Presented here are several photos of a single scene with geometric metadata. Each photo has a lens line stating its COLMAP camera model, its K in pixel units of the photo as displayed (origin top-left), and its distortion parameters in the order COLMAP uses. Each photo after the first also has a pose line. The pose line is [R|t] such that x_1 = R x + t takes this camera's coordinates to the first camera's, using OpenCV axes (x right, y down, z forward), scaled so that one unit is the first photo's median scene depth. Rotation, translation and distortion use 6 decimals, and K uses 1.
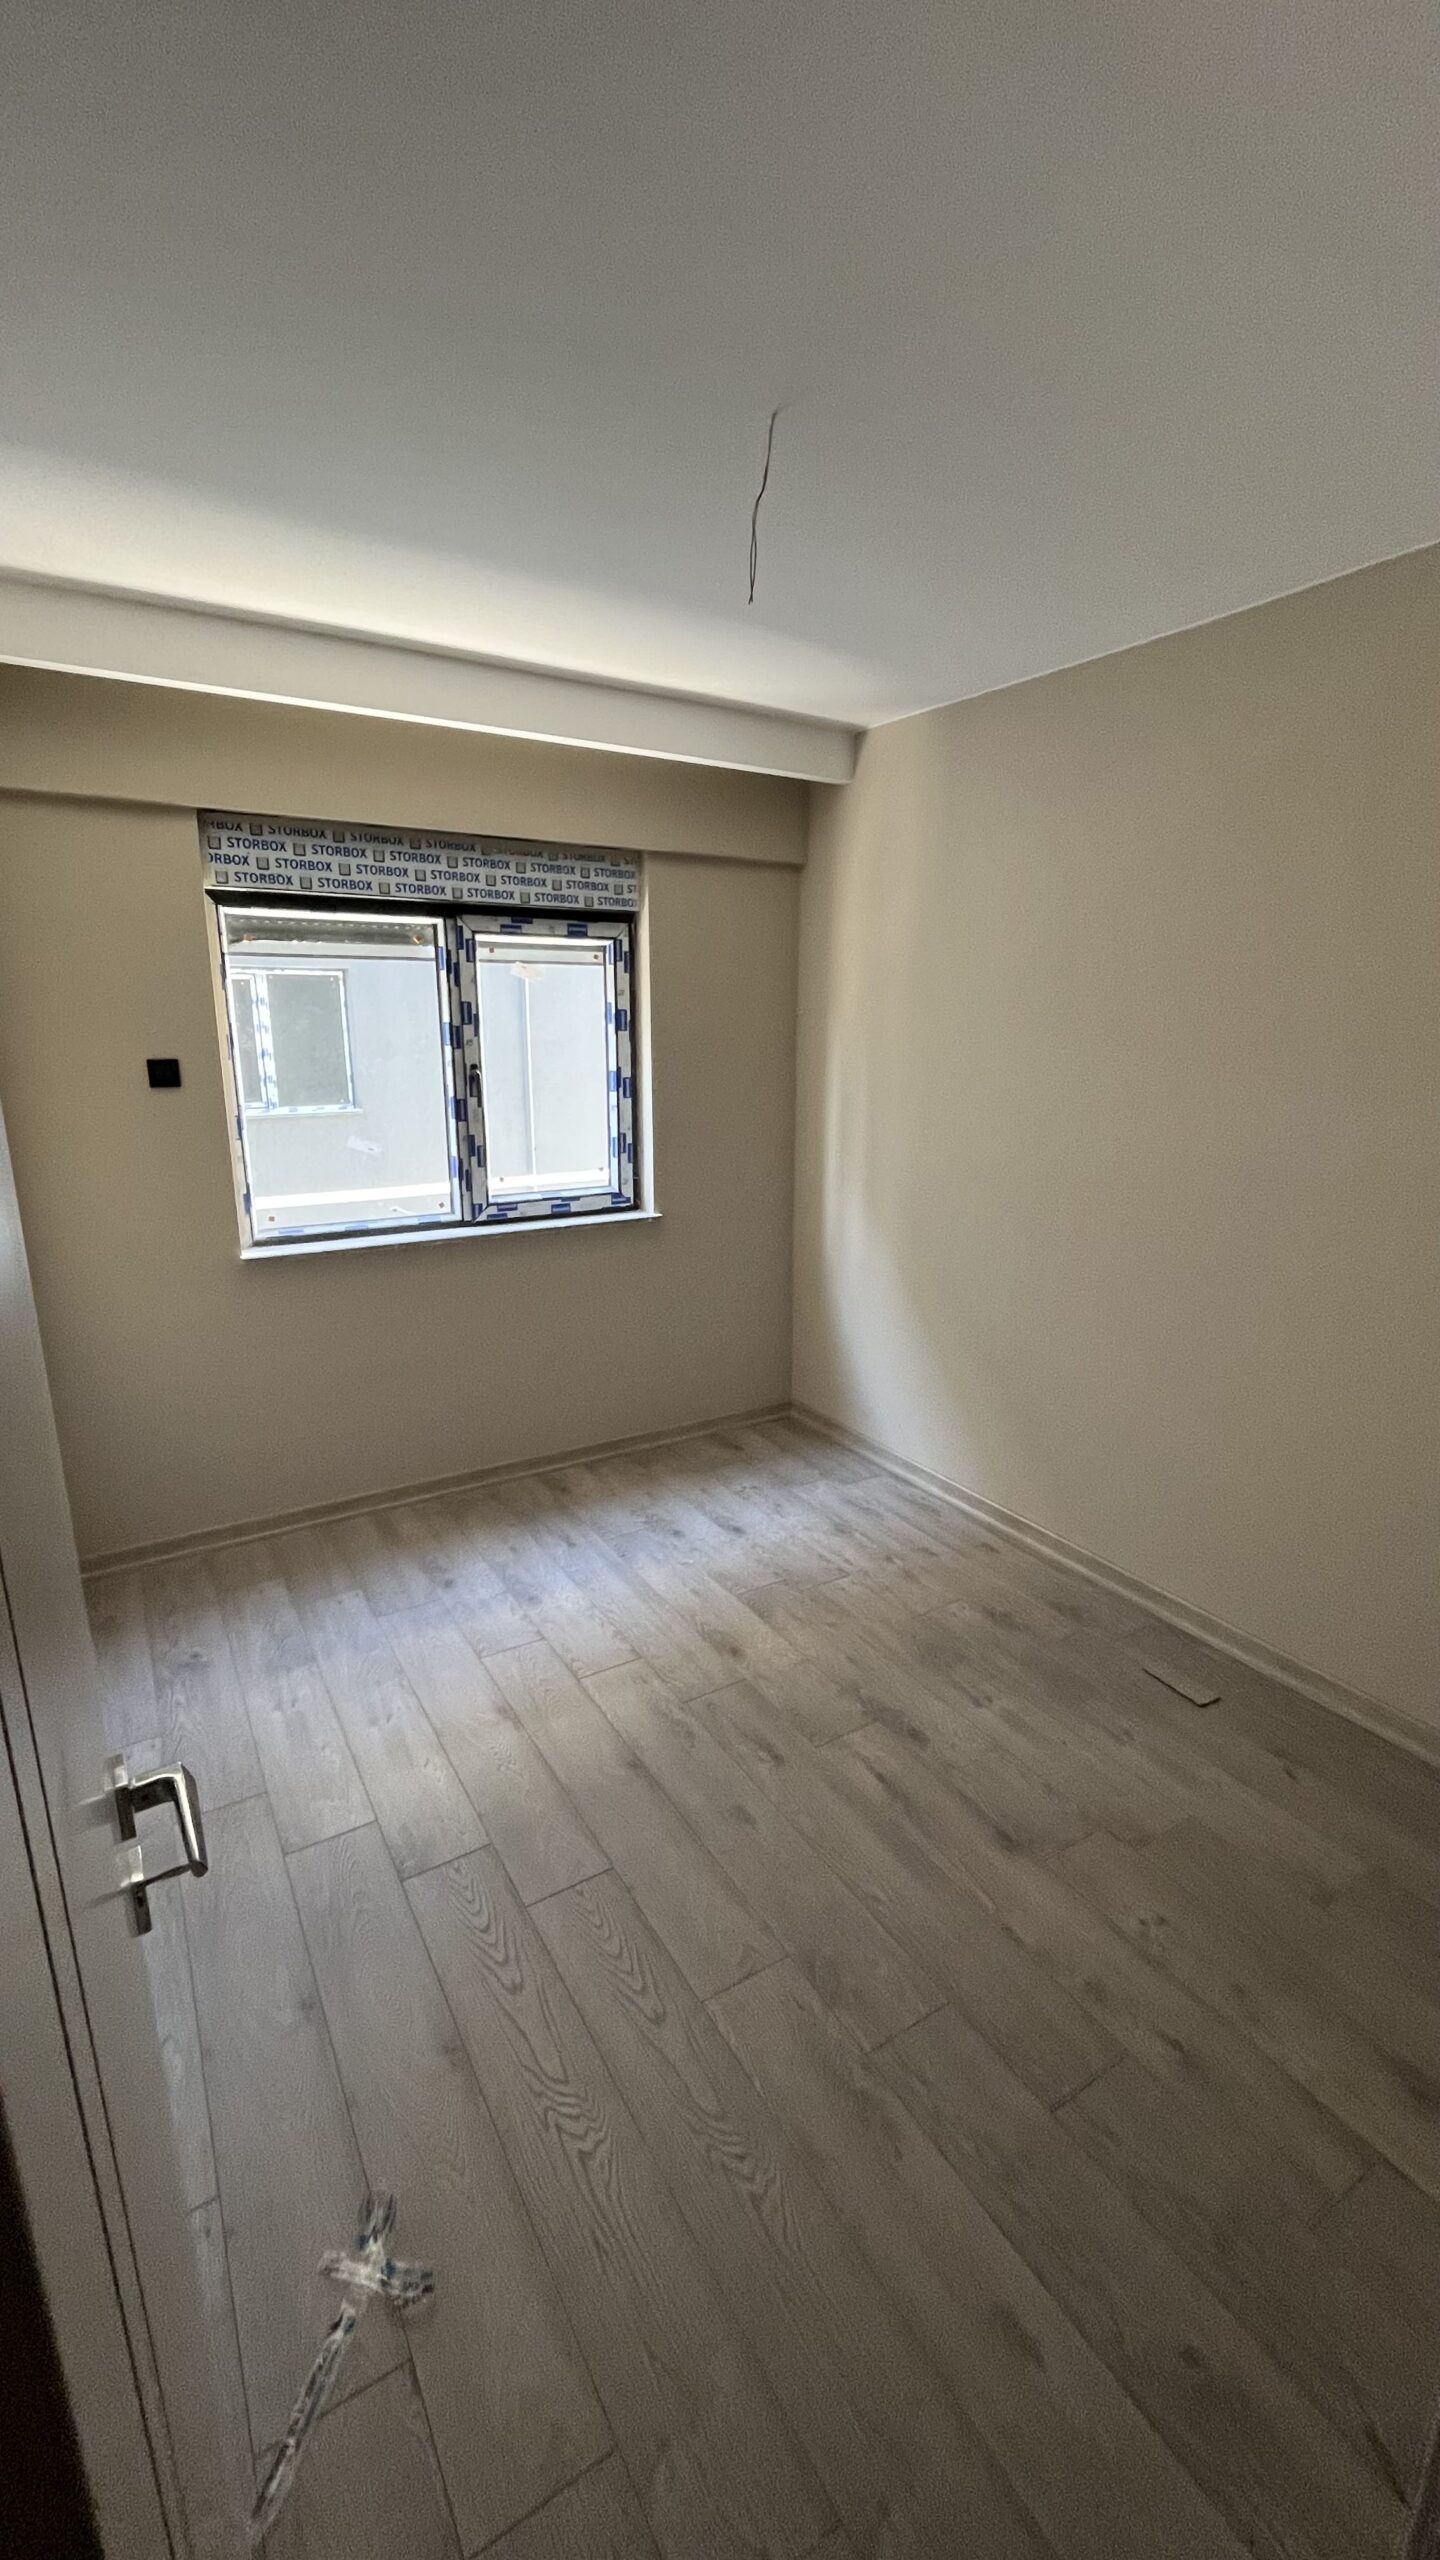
lens RADIAL K [[1040.3, 0, 720.0], [0, 1040.3, 1280.0], [0, 0, 1]] dist [-0.000205, -0.004993]
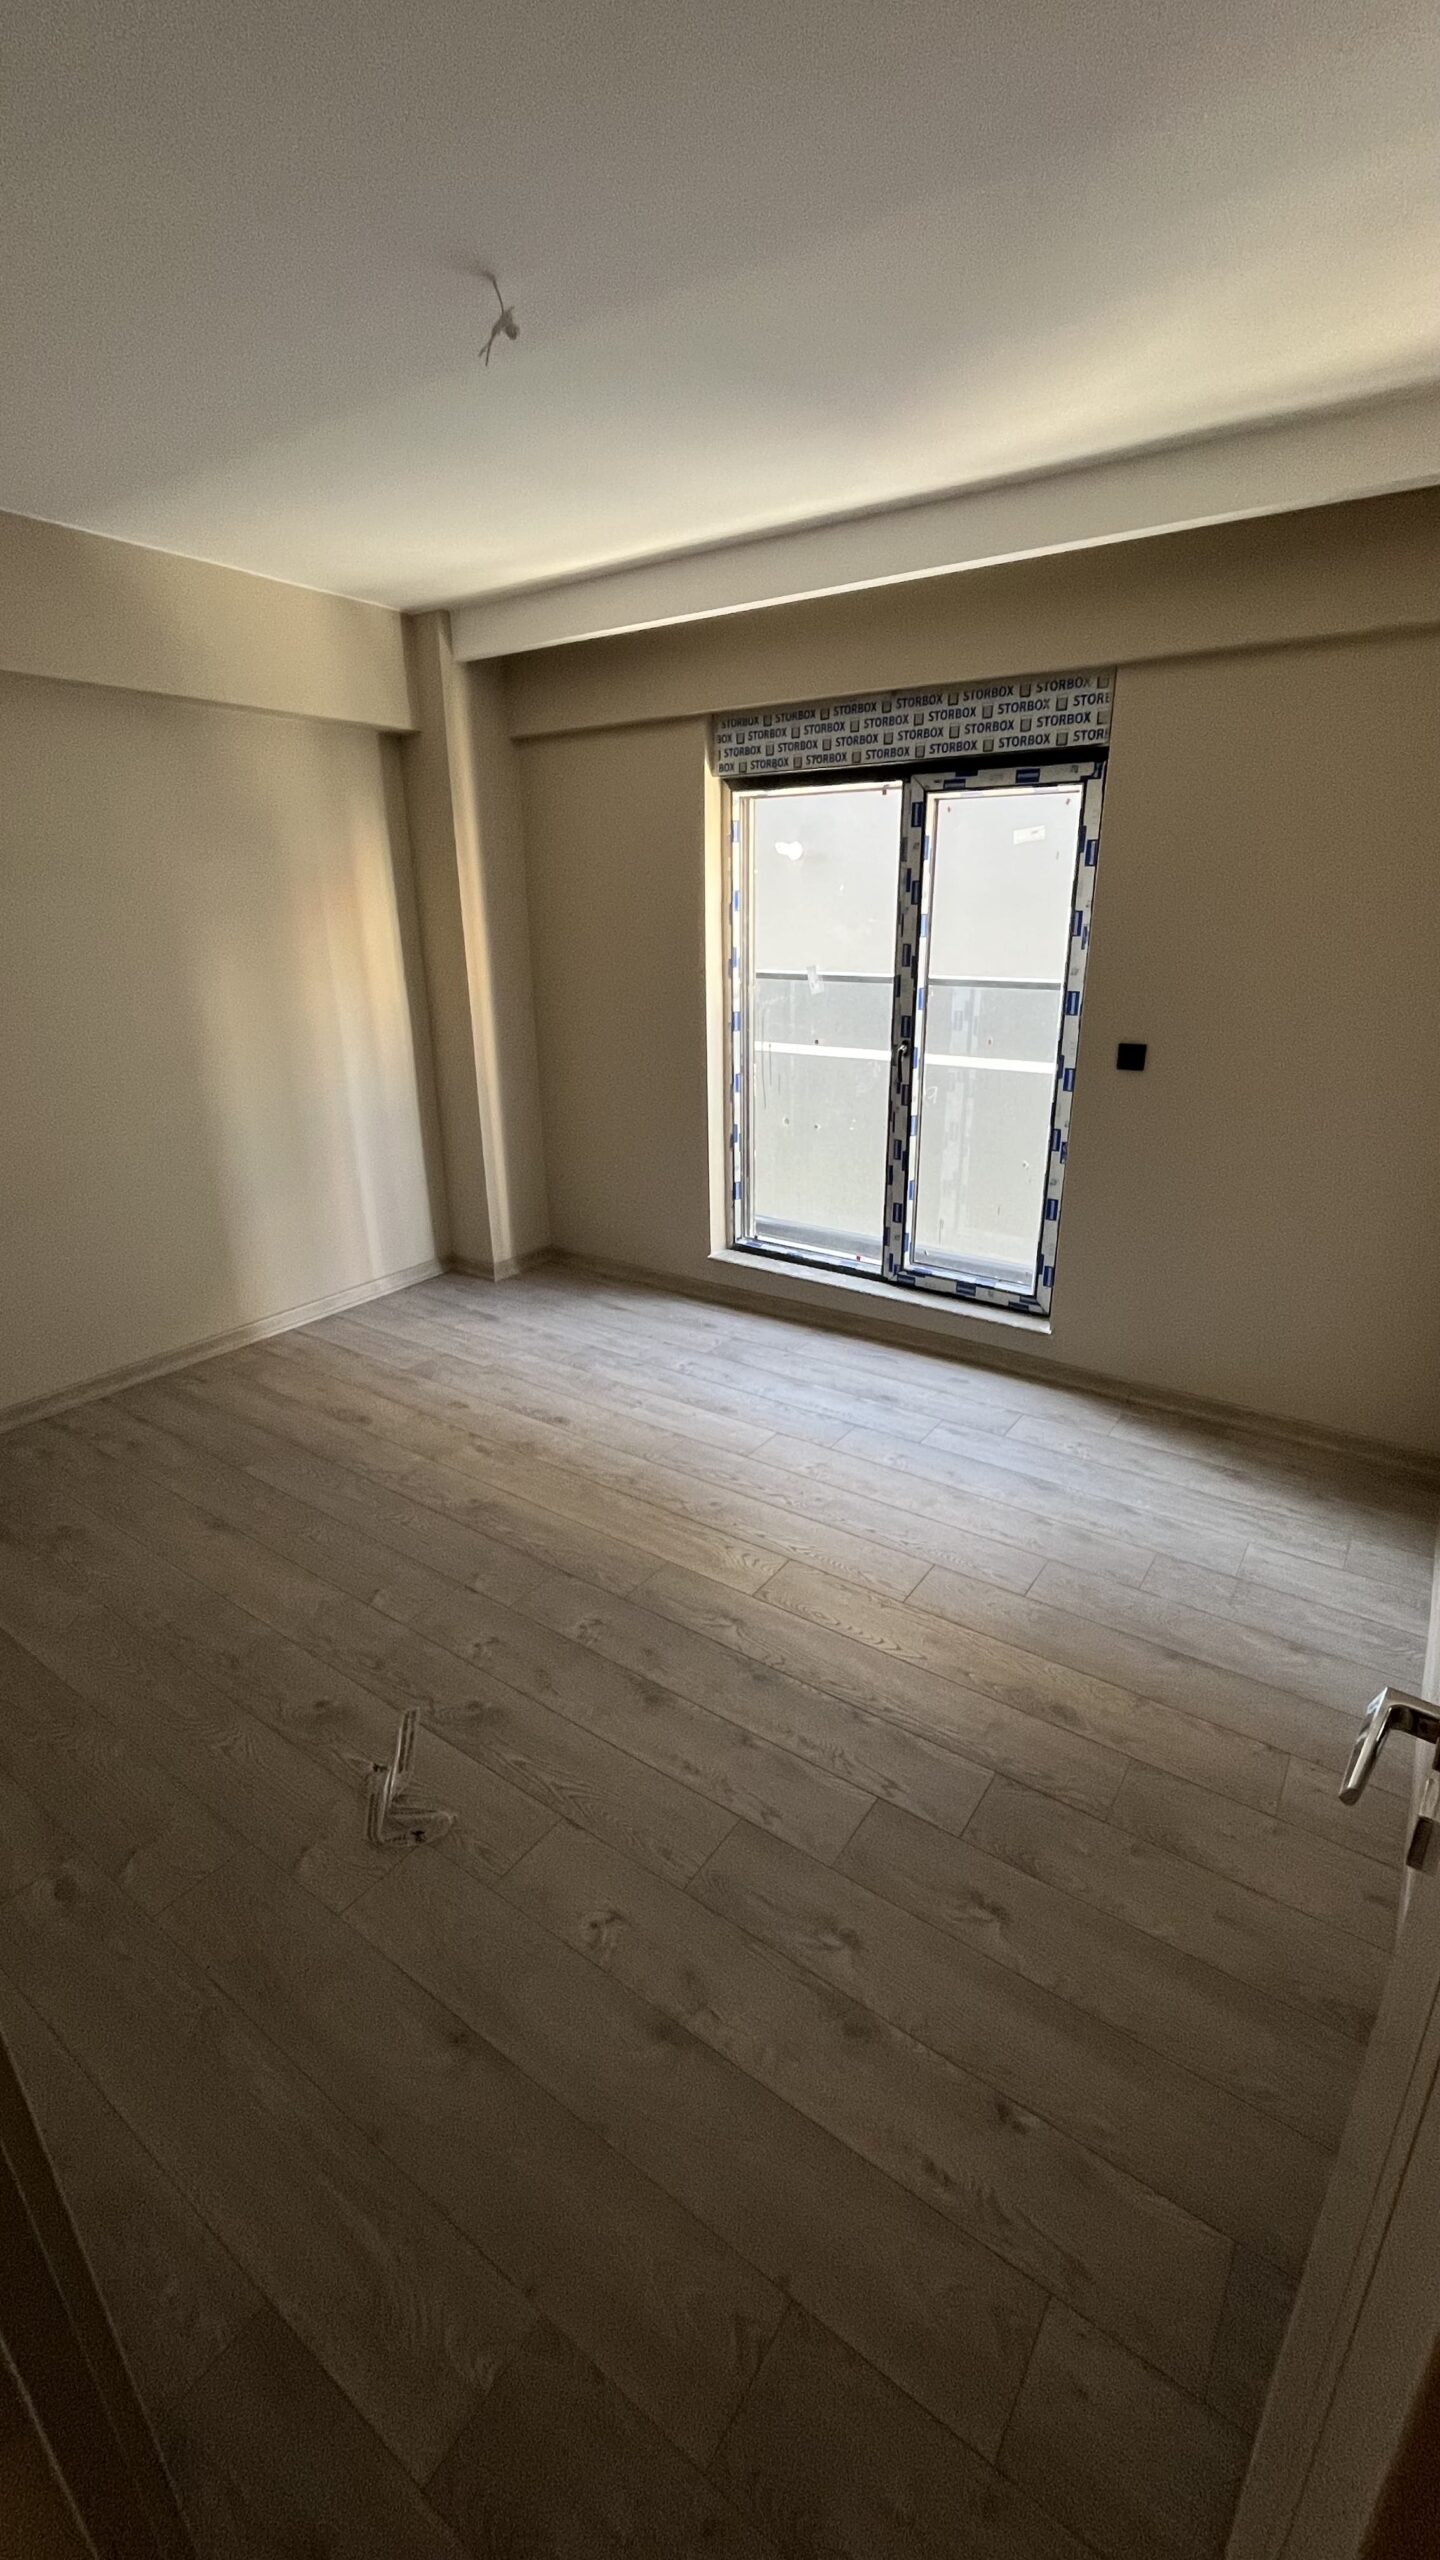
lens RADIAL K [[1040.3, 0, 720.0], [0, 1040.3, 1280.0], [0, 0, 1]] dist [-0.000205, -0.004993]
pose [[0.401421, 0.317638, -0.859050, 0.644550], [-0.205748, 0.945238, 0.253364, -0.099304], [0.892485, 0.075042, 0.444792, 0.396345]]
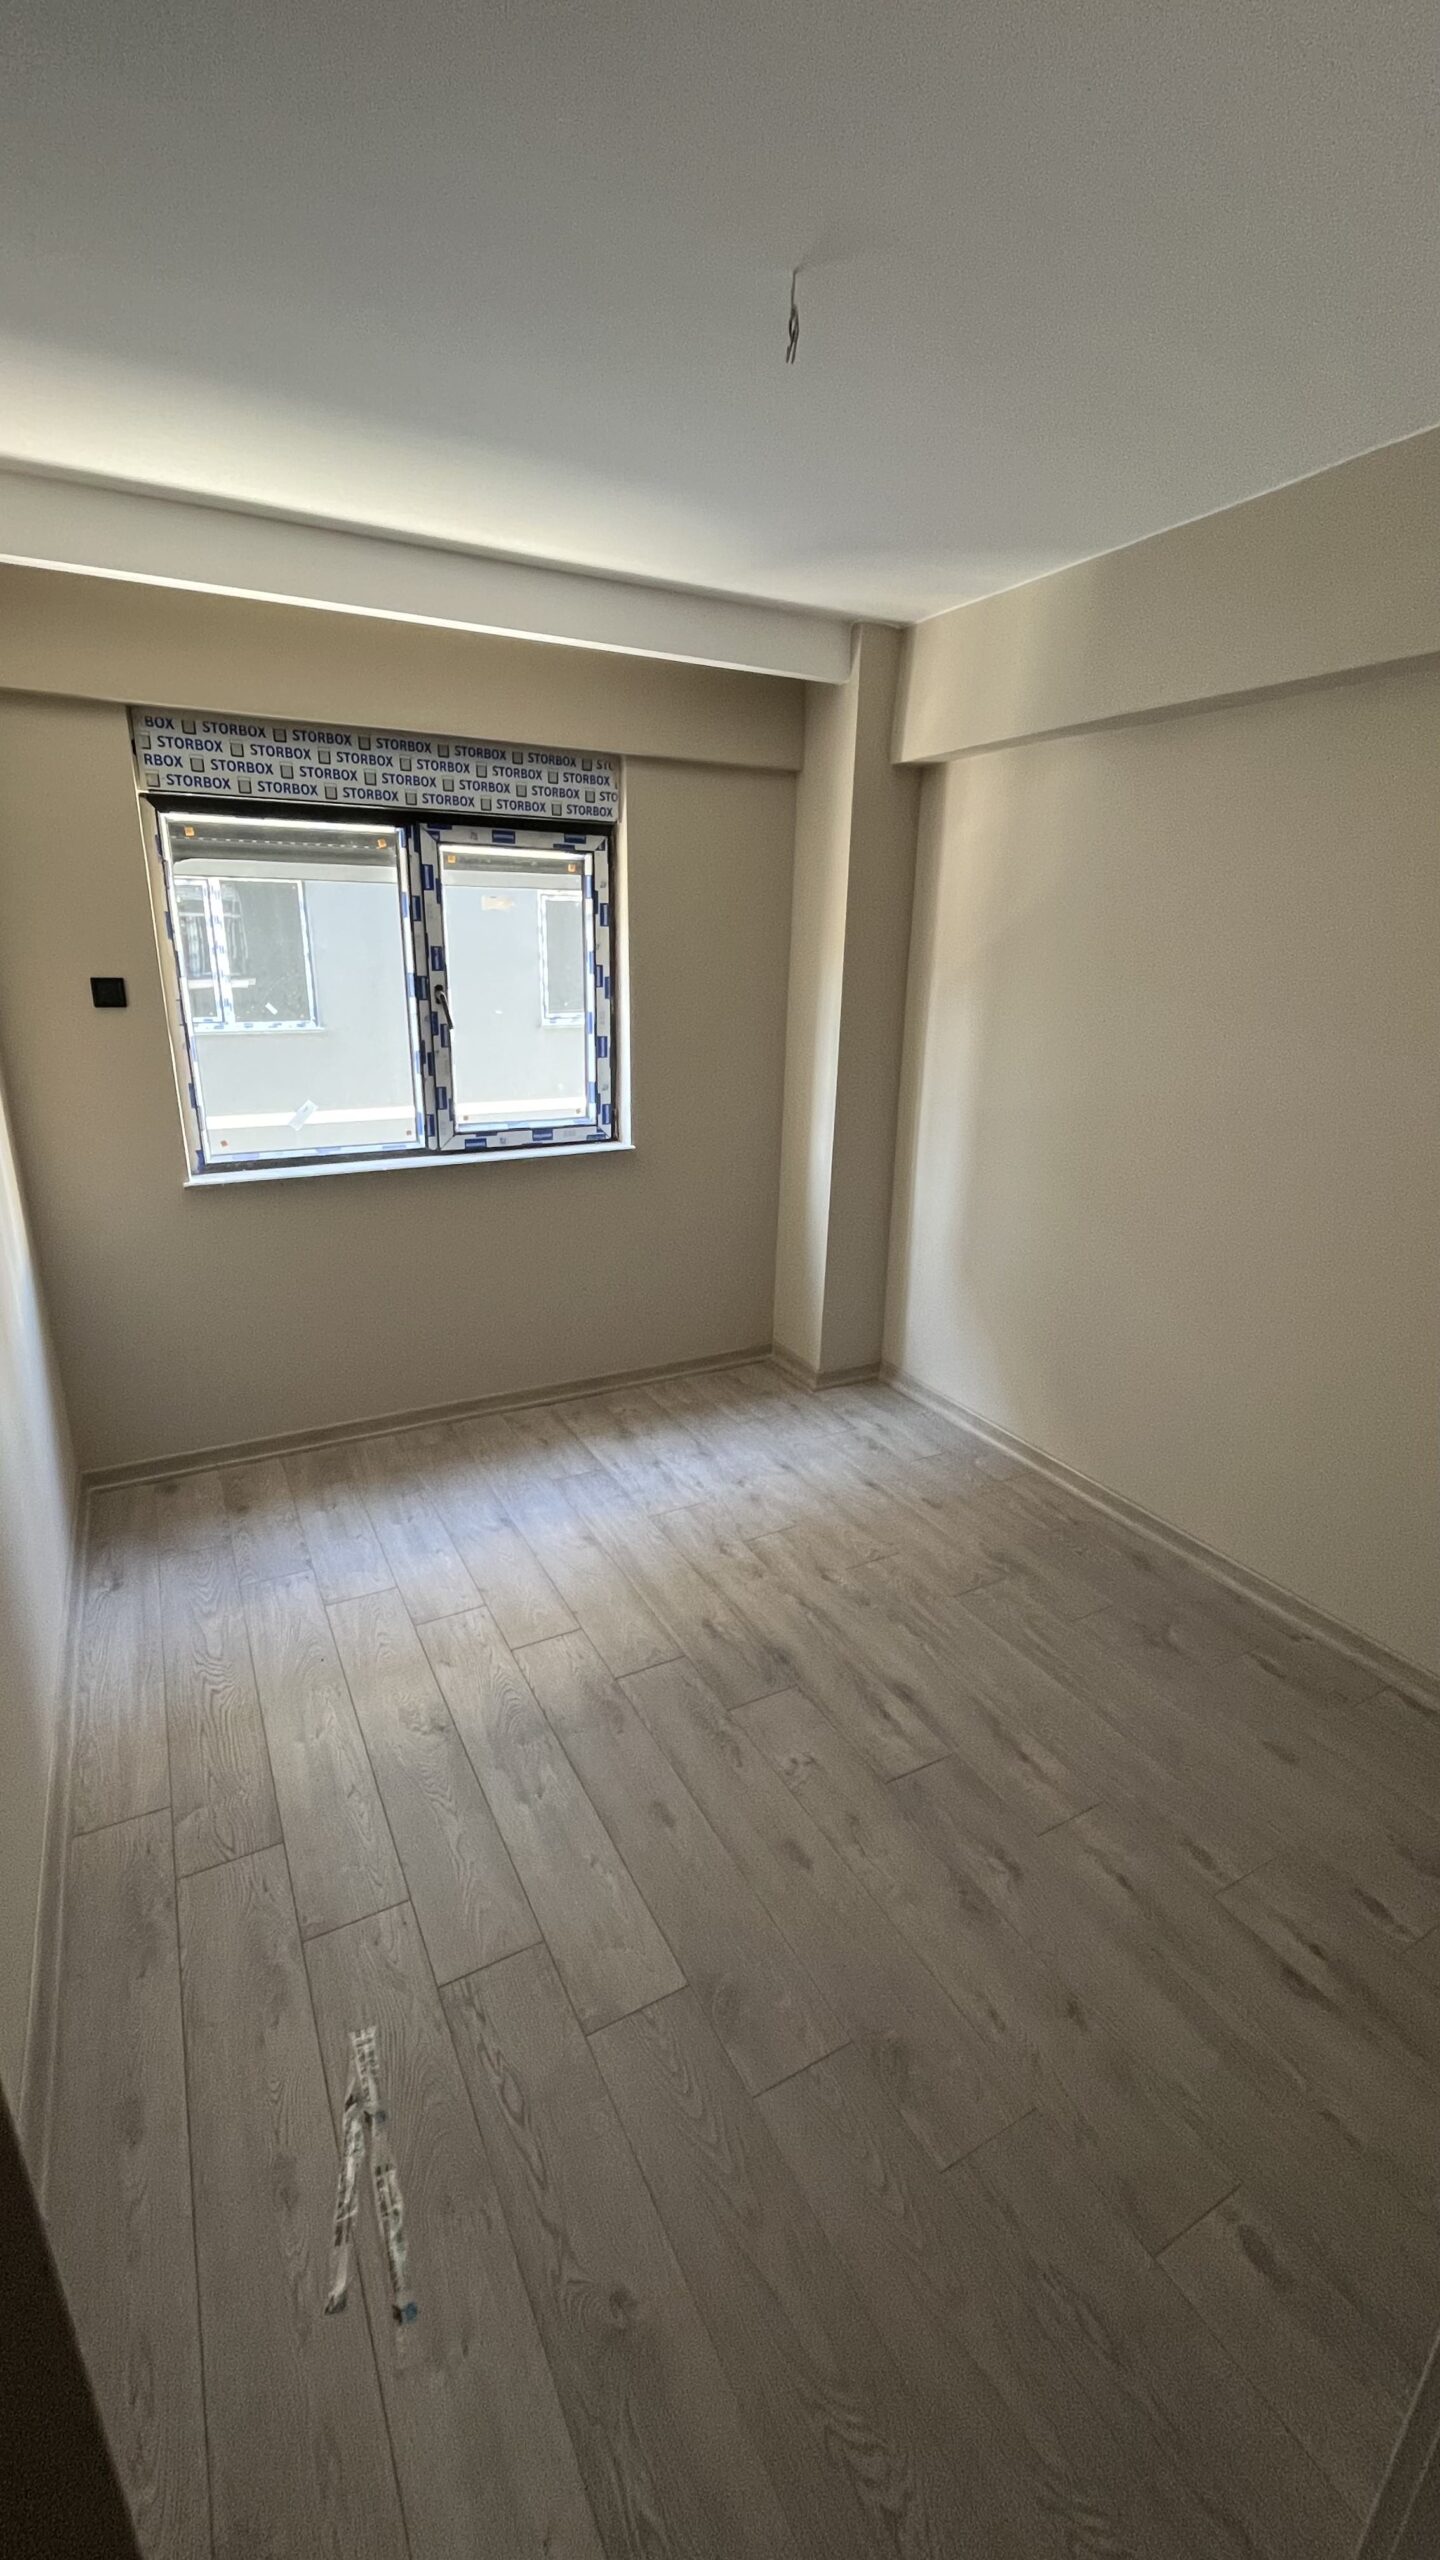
lens RADIAL K [[1040.3, 0, 720.0], [0, 1040.3, 1280.0], [0, 0, 1]] dist [-0.000205, -0.004993]
pose [[0.998630, 0.026795, -0.044946, 0.071648], [-0.023582, 0.997228, 0.070564, -0.010930], [0.046712, -0.069407, 0.996494, 0.043871]]
